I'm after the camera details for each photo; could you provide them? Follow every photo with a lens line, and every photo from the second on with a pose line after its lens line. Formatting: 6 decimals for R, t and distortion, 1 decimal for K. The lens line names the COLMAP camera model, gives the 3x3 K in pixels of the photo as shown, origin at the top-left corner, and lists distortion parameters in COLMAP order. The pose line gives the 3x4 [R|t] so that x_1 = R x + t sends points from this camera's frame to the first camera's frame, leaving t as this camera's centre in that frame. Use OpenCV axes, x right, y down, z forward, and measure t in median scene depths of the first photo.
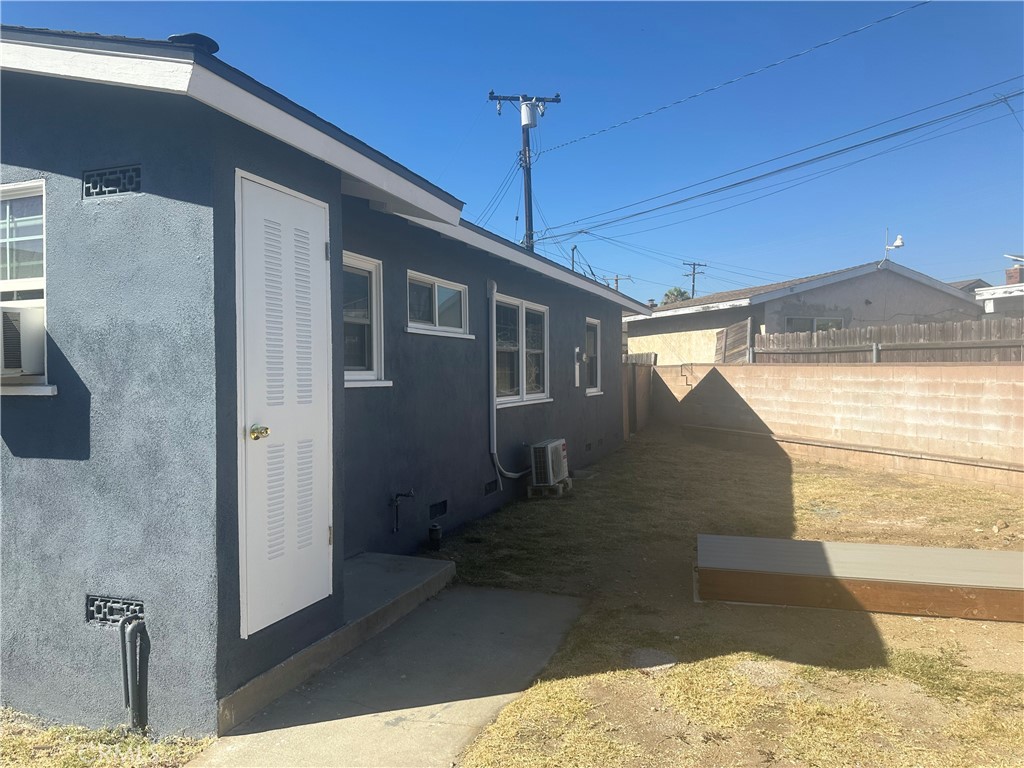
lens RADIAL K [[714.7, 0, 512.0], [0, 714.7, 384.0], [0, 0, 1]] dist [0.005643, -0.005378]
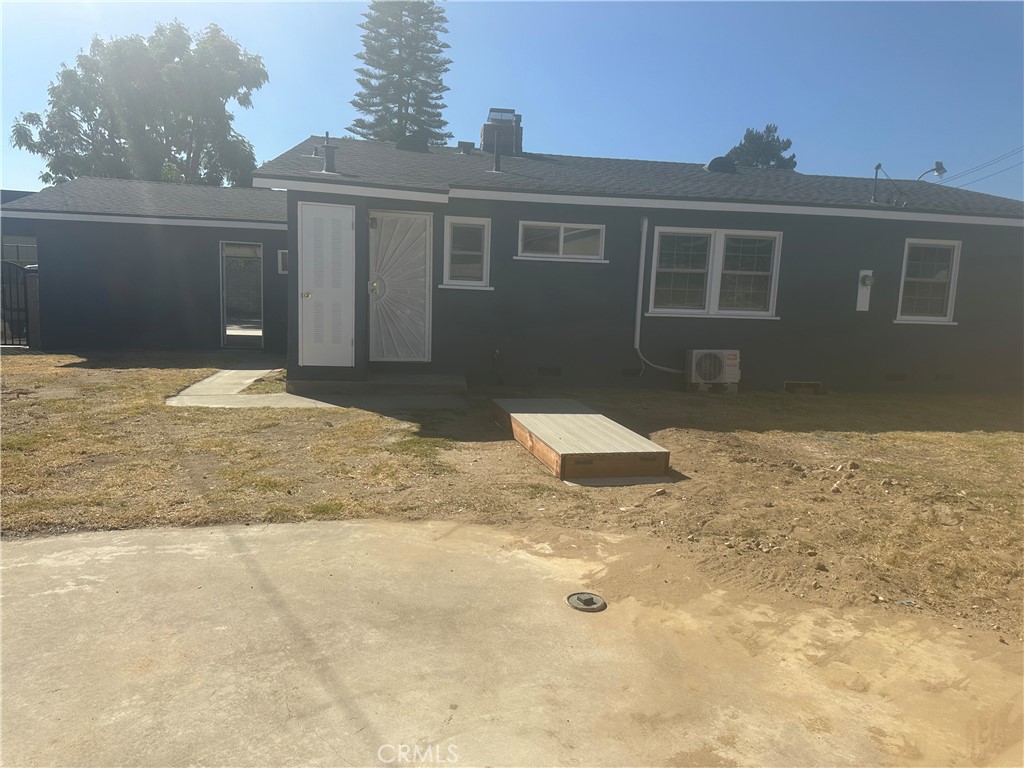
lens RADIAL K [[714.7, 0, 512.0], [0, 714.7, 384.0], [0, 0, 1]] dist [0.005643, -0.005378]
pose [[0.478726, 0.149914, -0.865071, 1.184425], [-0.055053, 0.988501, 0.140838, -0.014088], [0.876237, -0.019799, 0.481474, 0.158808]]
